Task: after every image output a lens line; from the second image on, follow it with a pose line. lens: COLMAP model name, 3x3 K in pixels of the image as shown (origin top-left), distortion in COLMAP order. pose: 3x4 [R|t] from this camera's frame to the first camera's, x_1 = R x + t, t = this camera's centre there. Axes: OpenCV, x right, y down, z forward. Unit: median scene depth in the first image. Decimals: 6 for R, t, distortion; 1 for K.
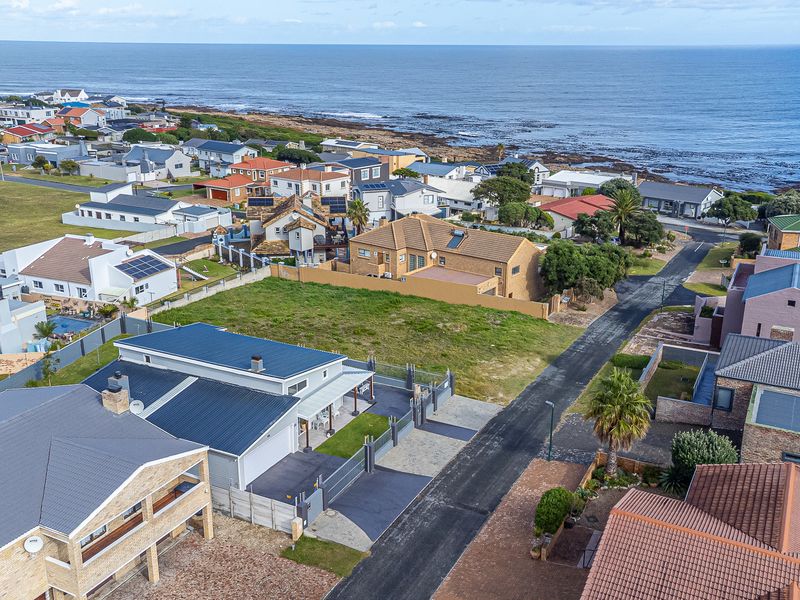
lens RADIAL K [[793.2, 0, 400.0], [0, 793.2, 300.0], [0, 0, 1]] dist [0.060213, -0.075631]
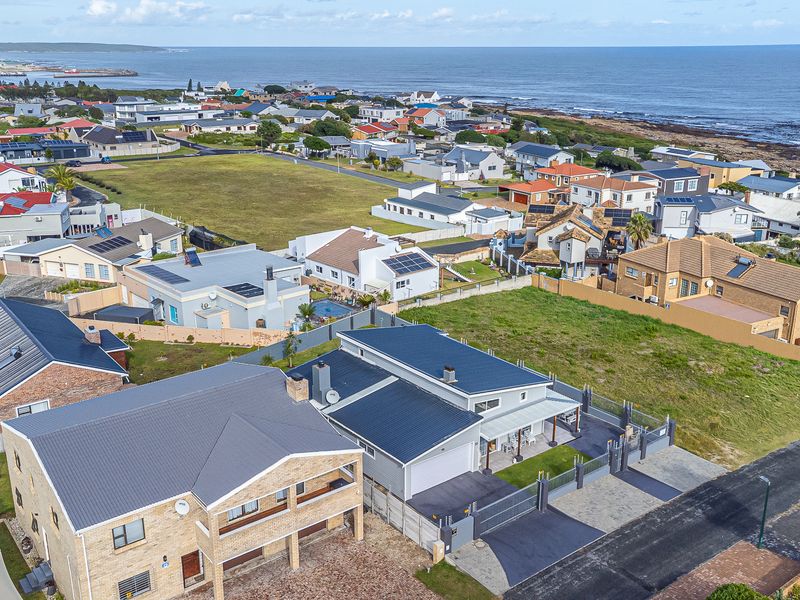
lens RADIAL K [[793.2, 0, 400.0], [0, 793.2, 300.0], [0, 0, 1]] dist [0.060213, -0.075631]
pose [[0.907352, 0.121381, -0.402465, 0.094938], [-0.122743, 0.992183, 0.022515, -0.016254], [0.402052, 0.028971, 0.915158, 0.048824]]
